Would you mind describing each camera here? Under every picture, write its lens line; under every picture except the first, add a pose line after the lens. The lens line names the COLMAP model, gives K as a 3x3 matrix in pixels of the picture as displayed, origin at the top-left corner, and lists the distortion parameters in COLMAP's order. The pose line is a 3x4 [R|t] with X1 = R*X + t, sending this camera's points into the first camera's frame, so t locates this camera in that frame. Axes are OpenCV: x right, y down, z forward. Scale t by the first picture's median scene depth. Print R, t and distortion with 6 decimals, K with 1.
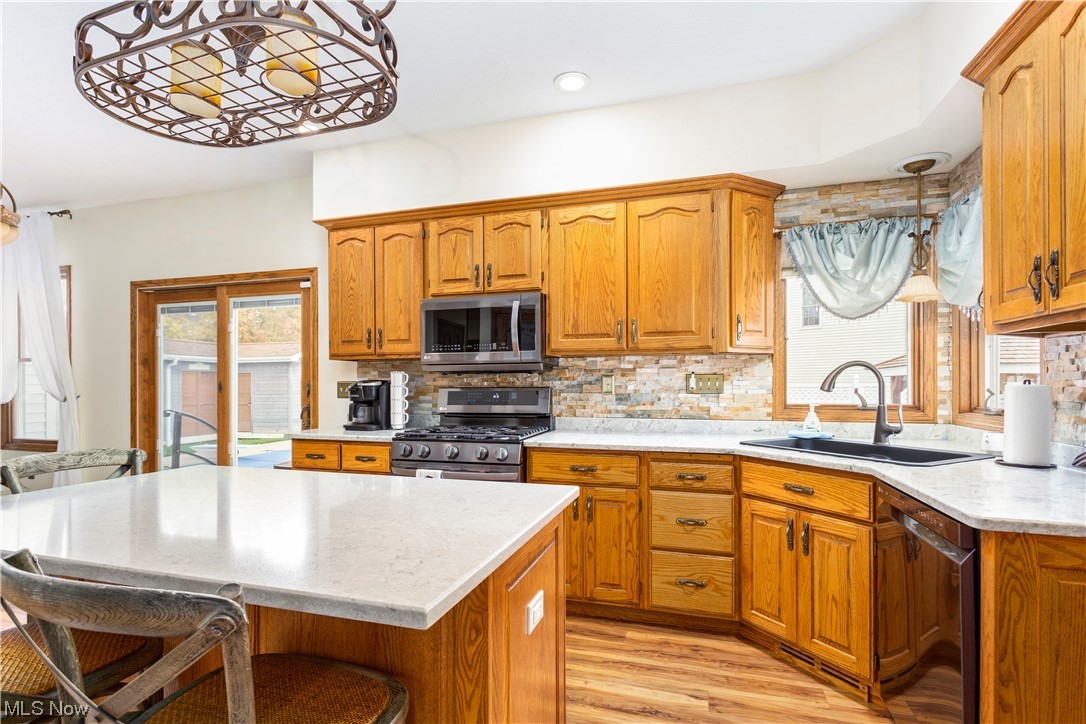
lens RADIAL K [[530.0, 0, 526.6], [0, 530.0, 382.7], [0, 0, 1]] dist [0.000657, 0.000182]
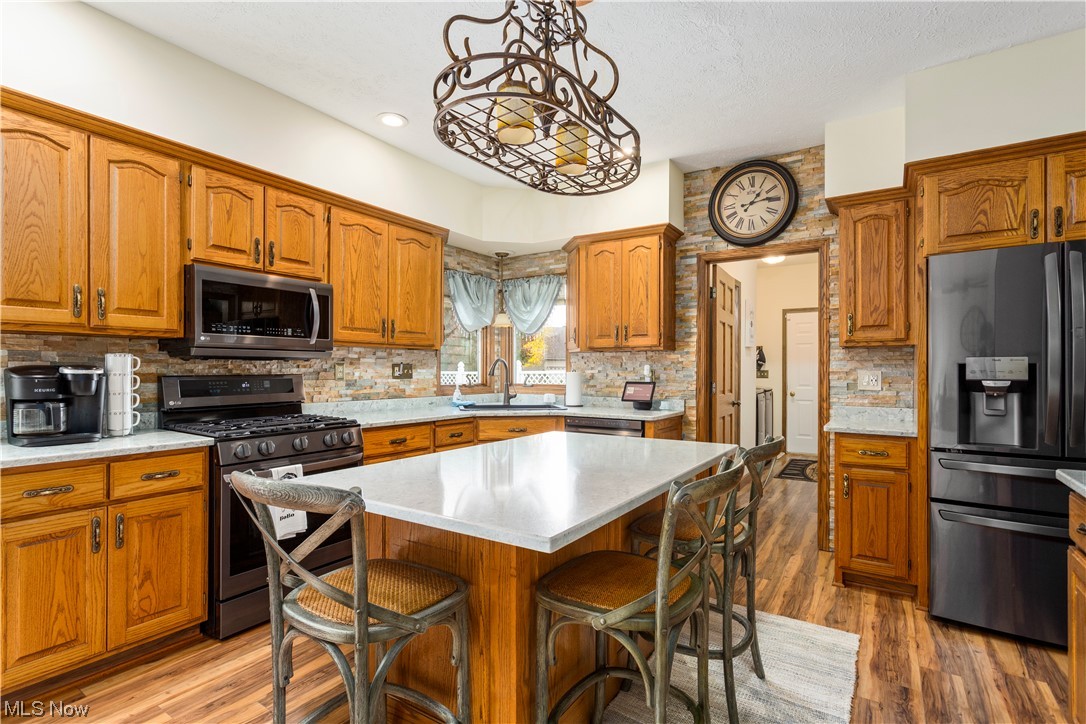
lens RADIAL K [[530.0, 0, 534.9], [0, 530.0, 368.6], [0, 0, 1]] dist [0.000657, 0.000182]
pose [[0.280211, 0.004915, 0.959926, -0.826690], [-0.005008, 0.999981, -0.003658, -0.001744], [-0.959925, -0.003782, 0.280231, 0.299673]]
